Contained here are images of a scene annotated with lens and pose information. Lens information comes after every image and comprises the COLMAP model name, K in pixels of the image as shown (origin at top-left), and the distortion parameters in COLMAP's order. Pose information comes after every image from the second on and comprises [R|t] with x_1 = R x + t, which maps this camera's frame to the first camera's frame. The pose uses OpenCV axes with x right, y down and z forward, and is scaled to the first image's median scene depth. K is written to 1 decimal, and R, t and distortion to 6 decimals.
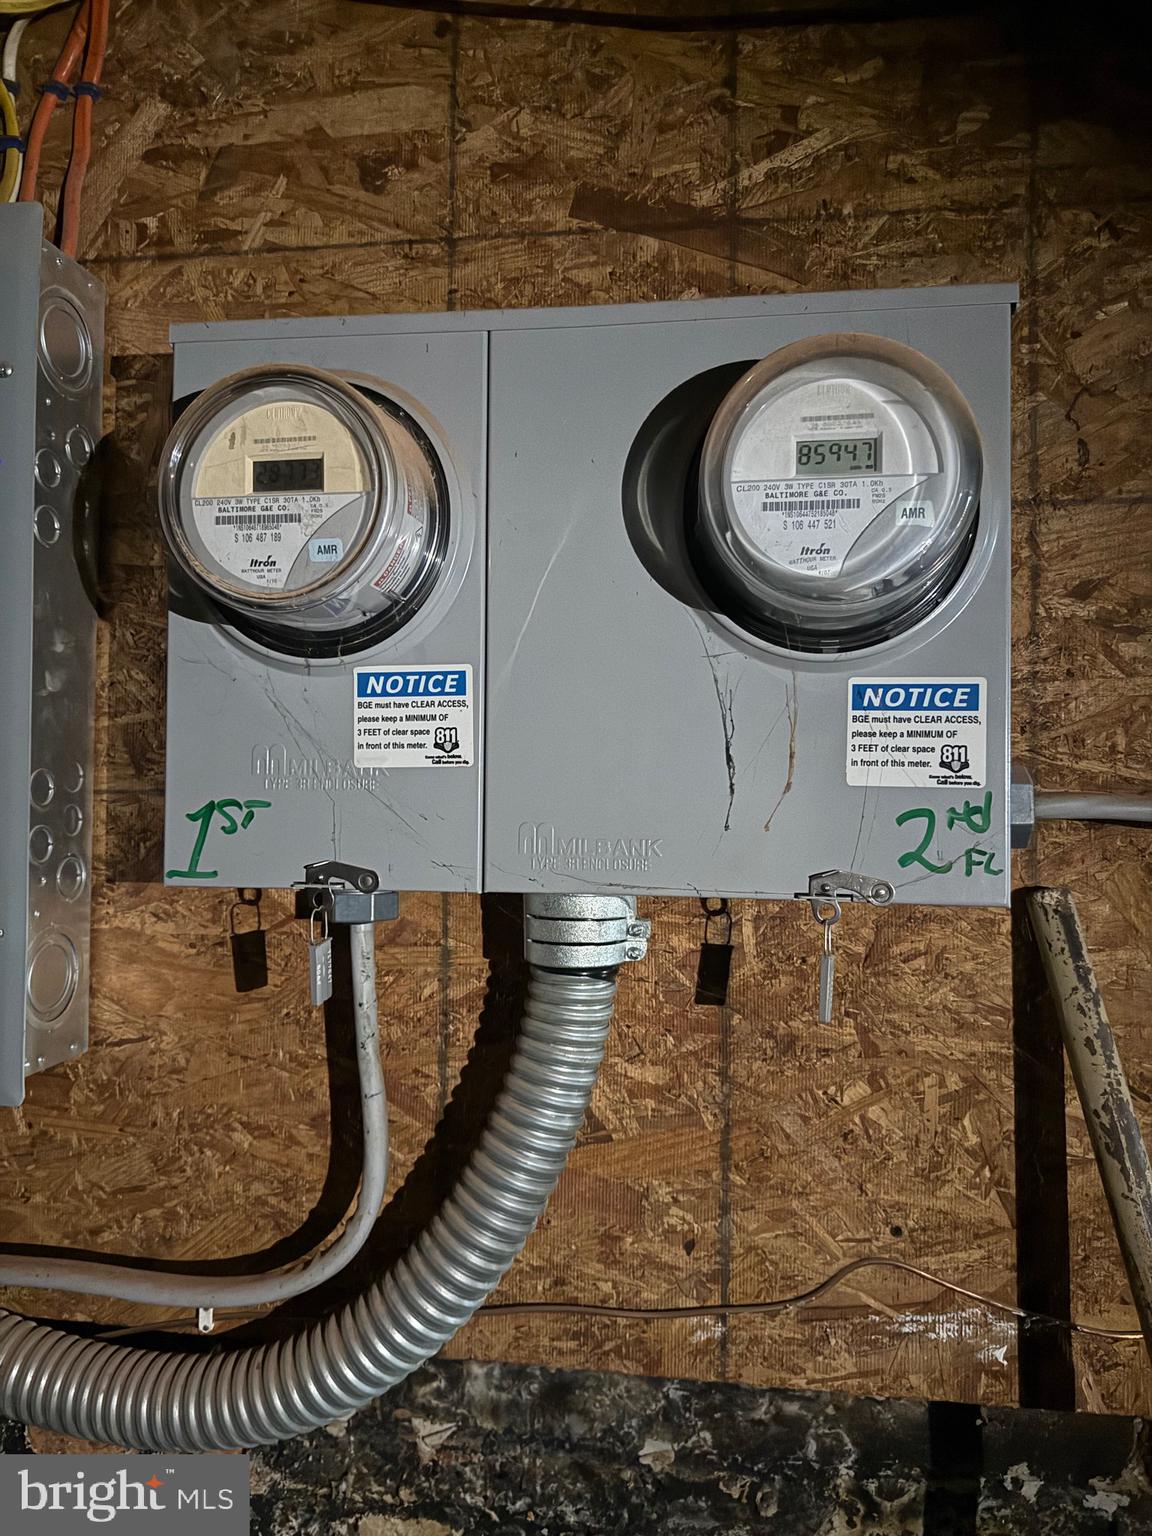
lens RADIAL K [[1075.8, 0, 577.3], [0, 1075.8, 767.8], [0, 0, 1]] dist [0.016556, -0.028048]
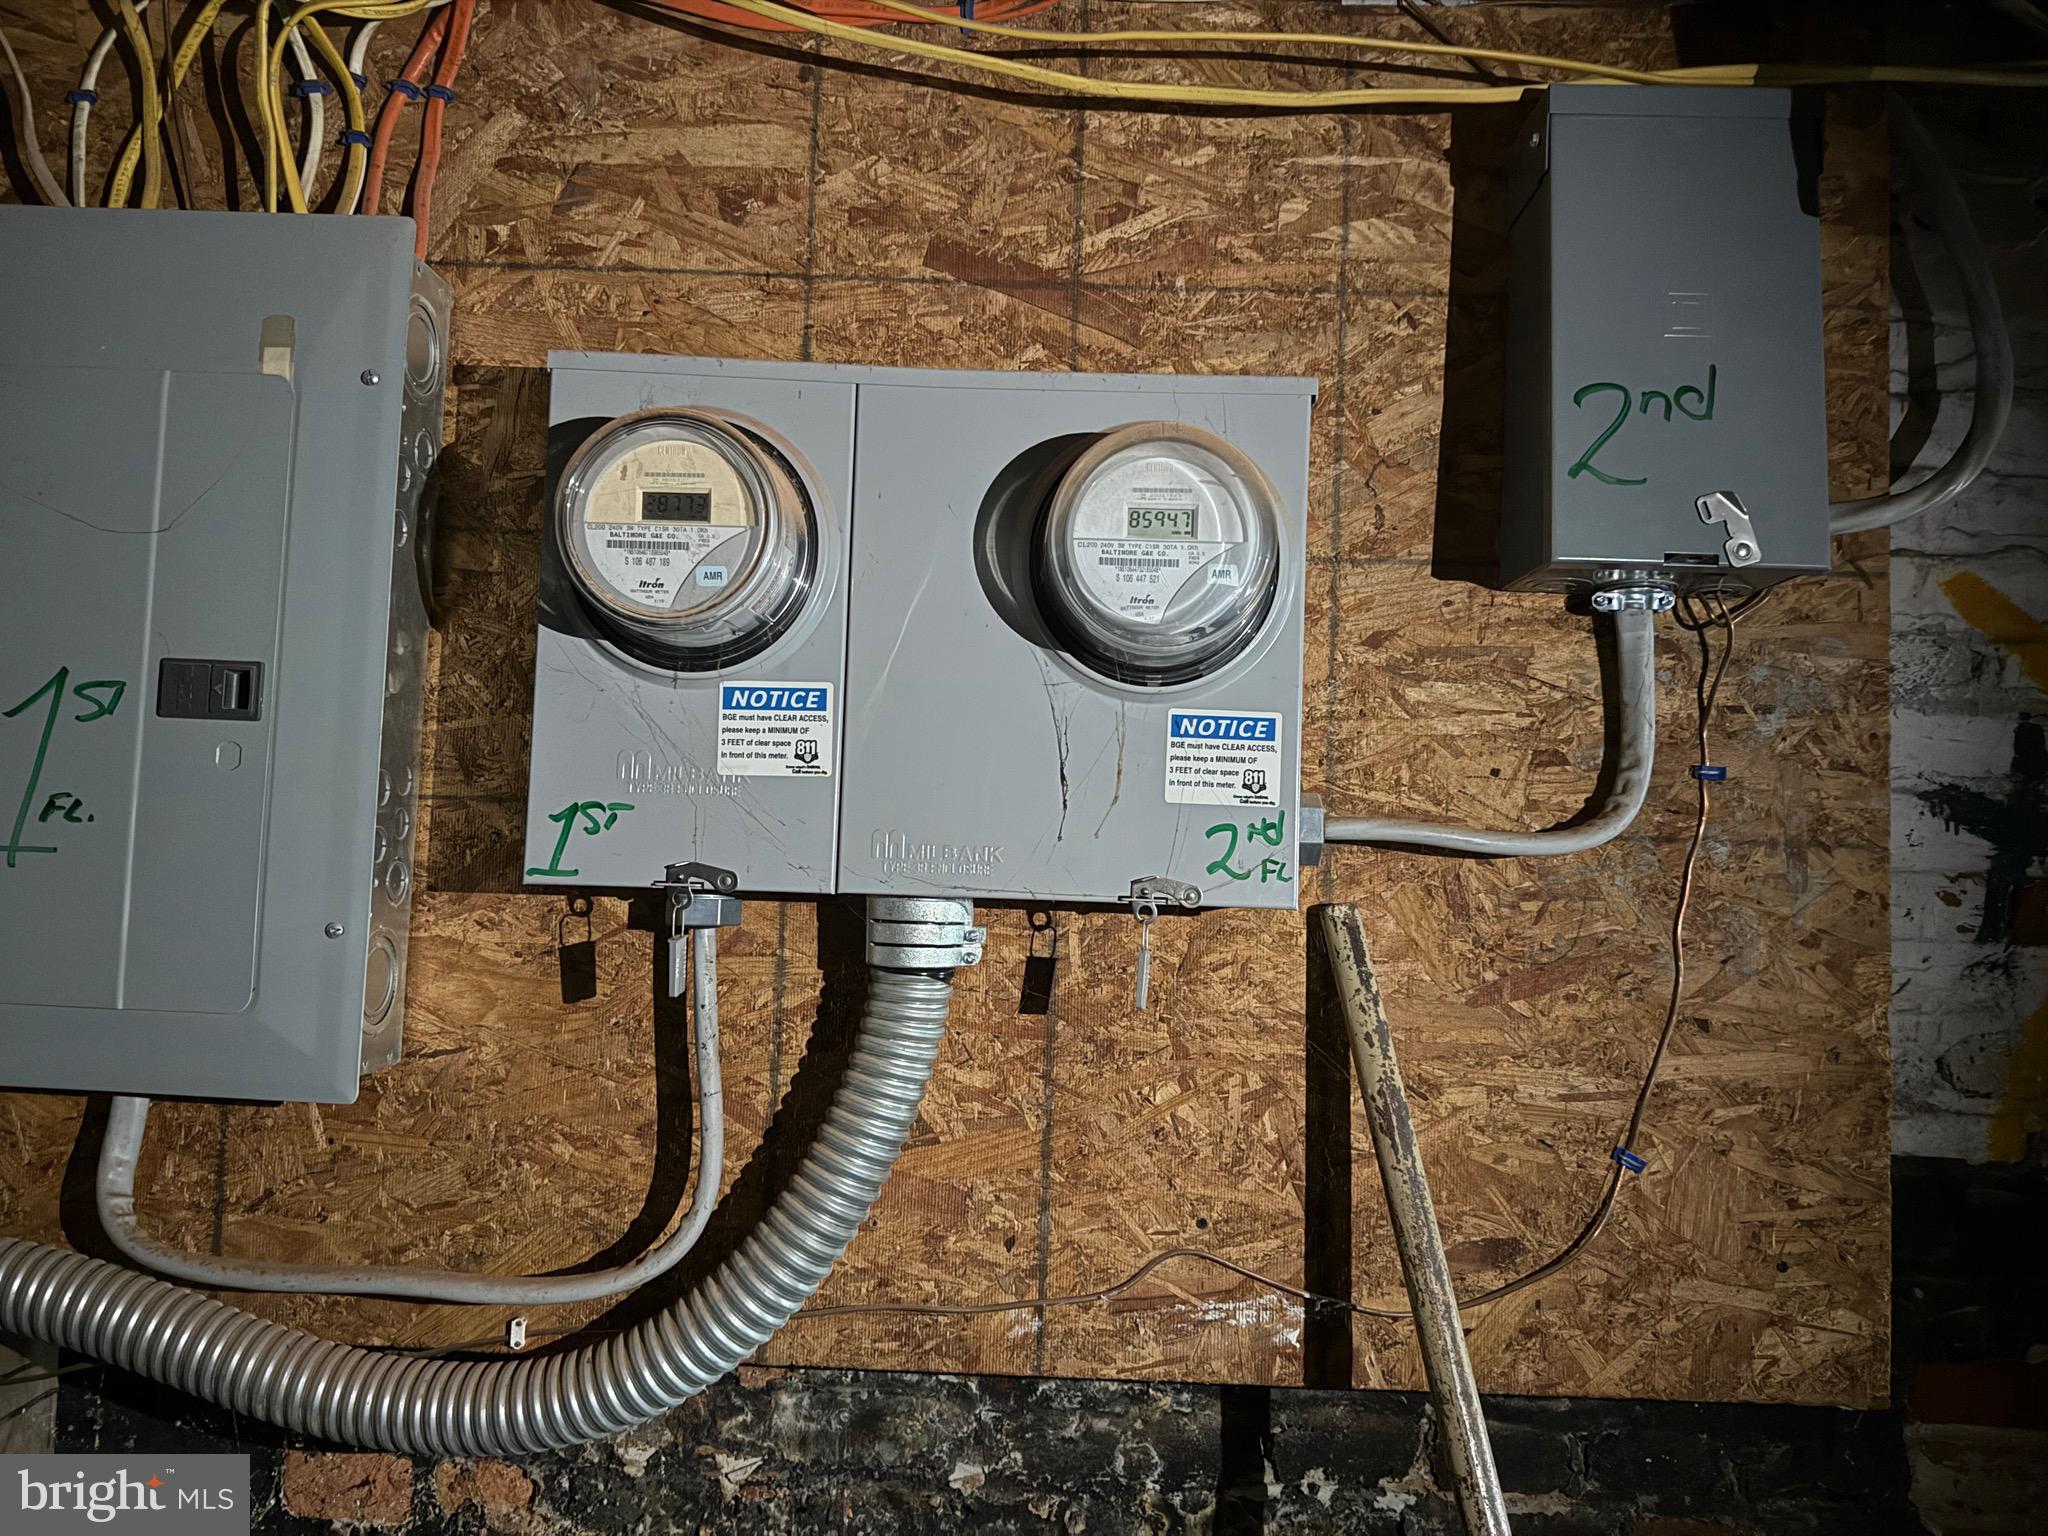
lens RADIAL K [[1434.4, 0, 1019.7], [0, 1434.4, 767.5], [0, 0, 1]] dist [0.016556, -0.028048]
pose [[0.991088, 0.033189, 0.129006, -0.081621], [-0.027778, 0.998666, -0.043523, 0.040767], [-0.130279, 0.039551, 0.990688, -0.401263]]
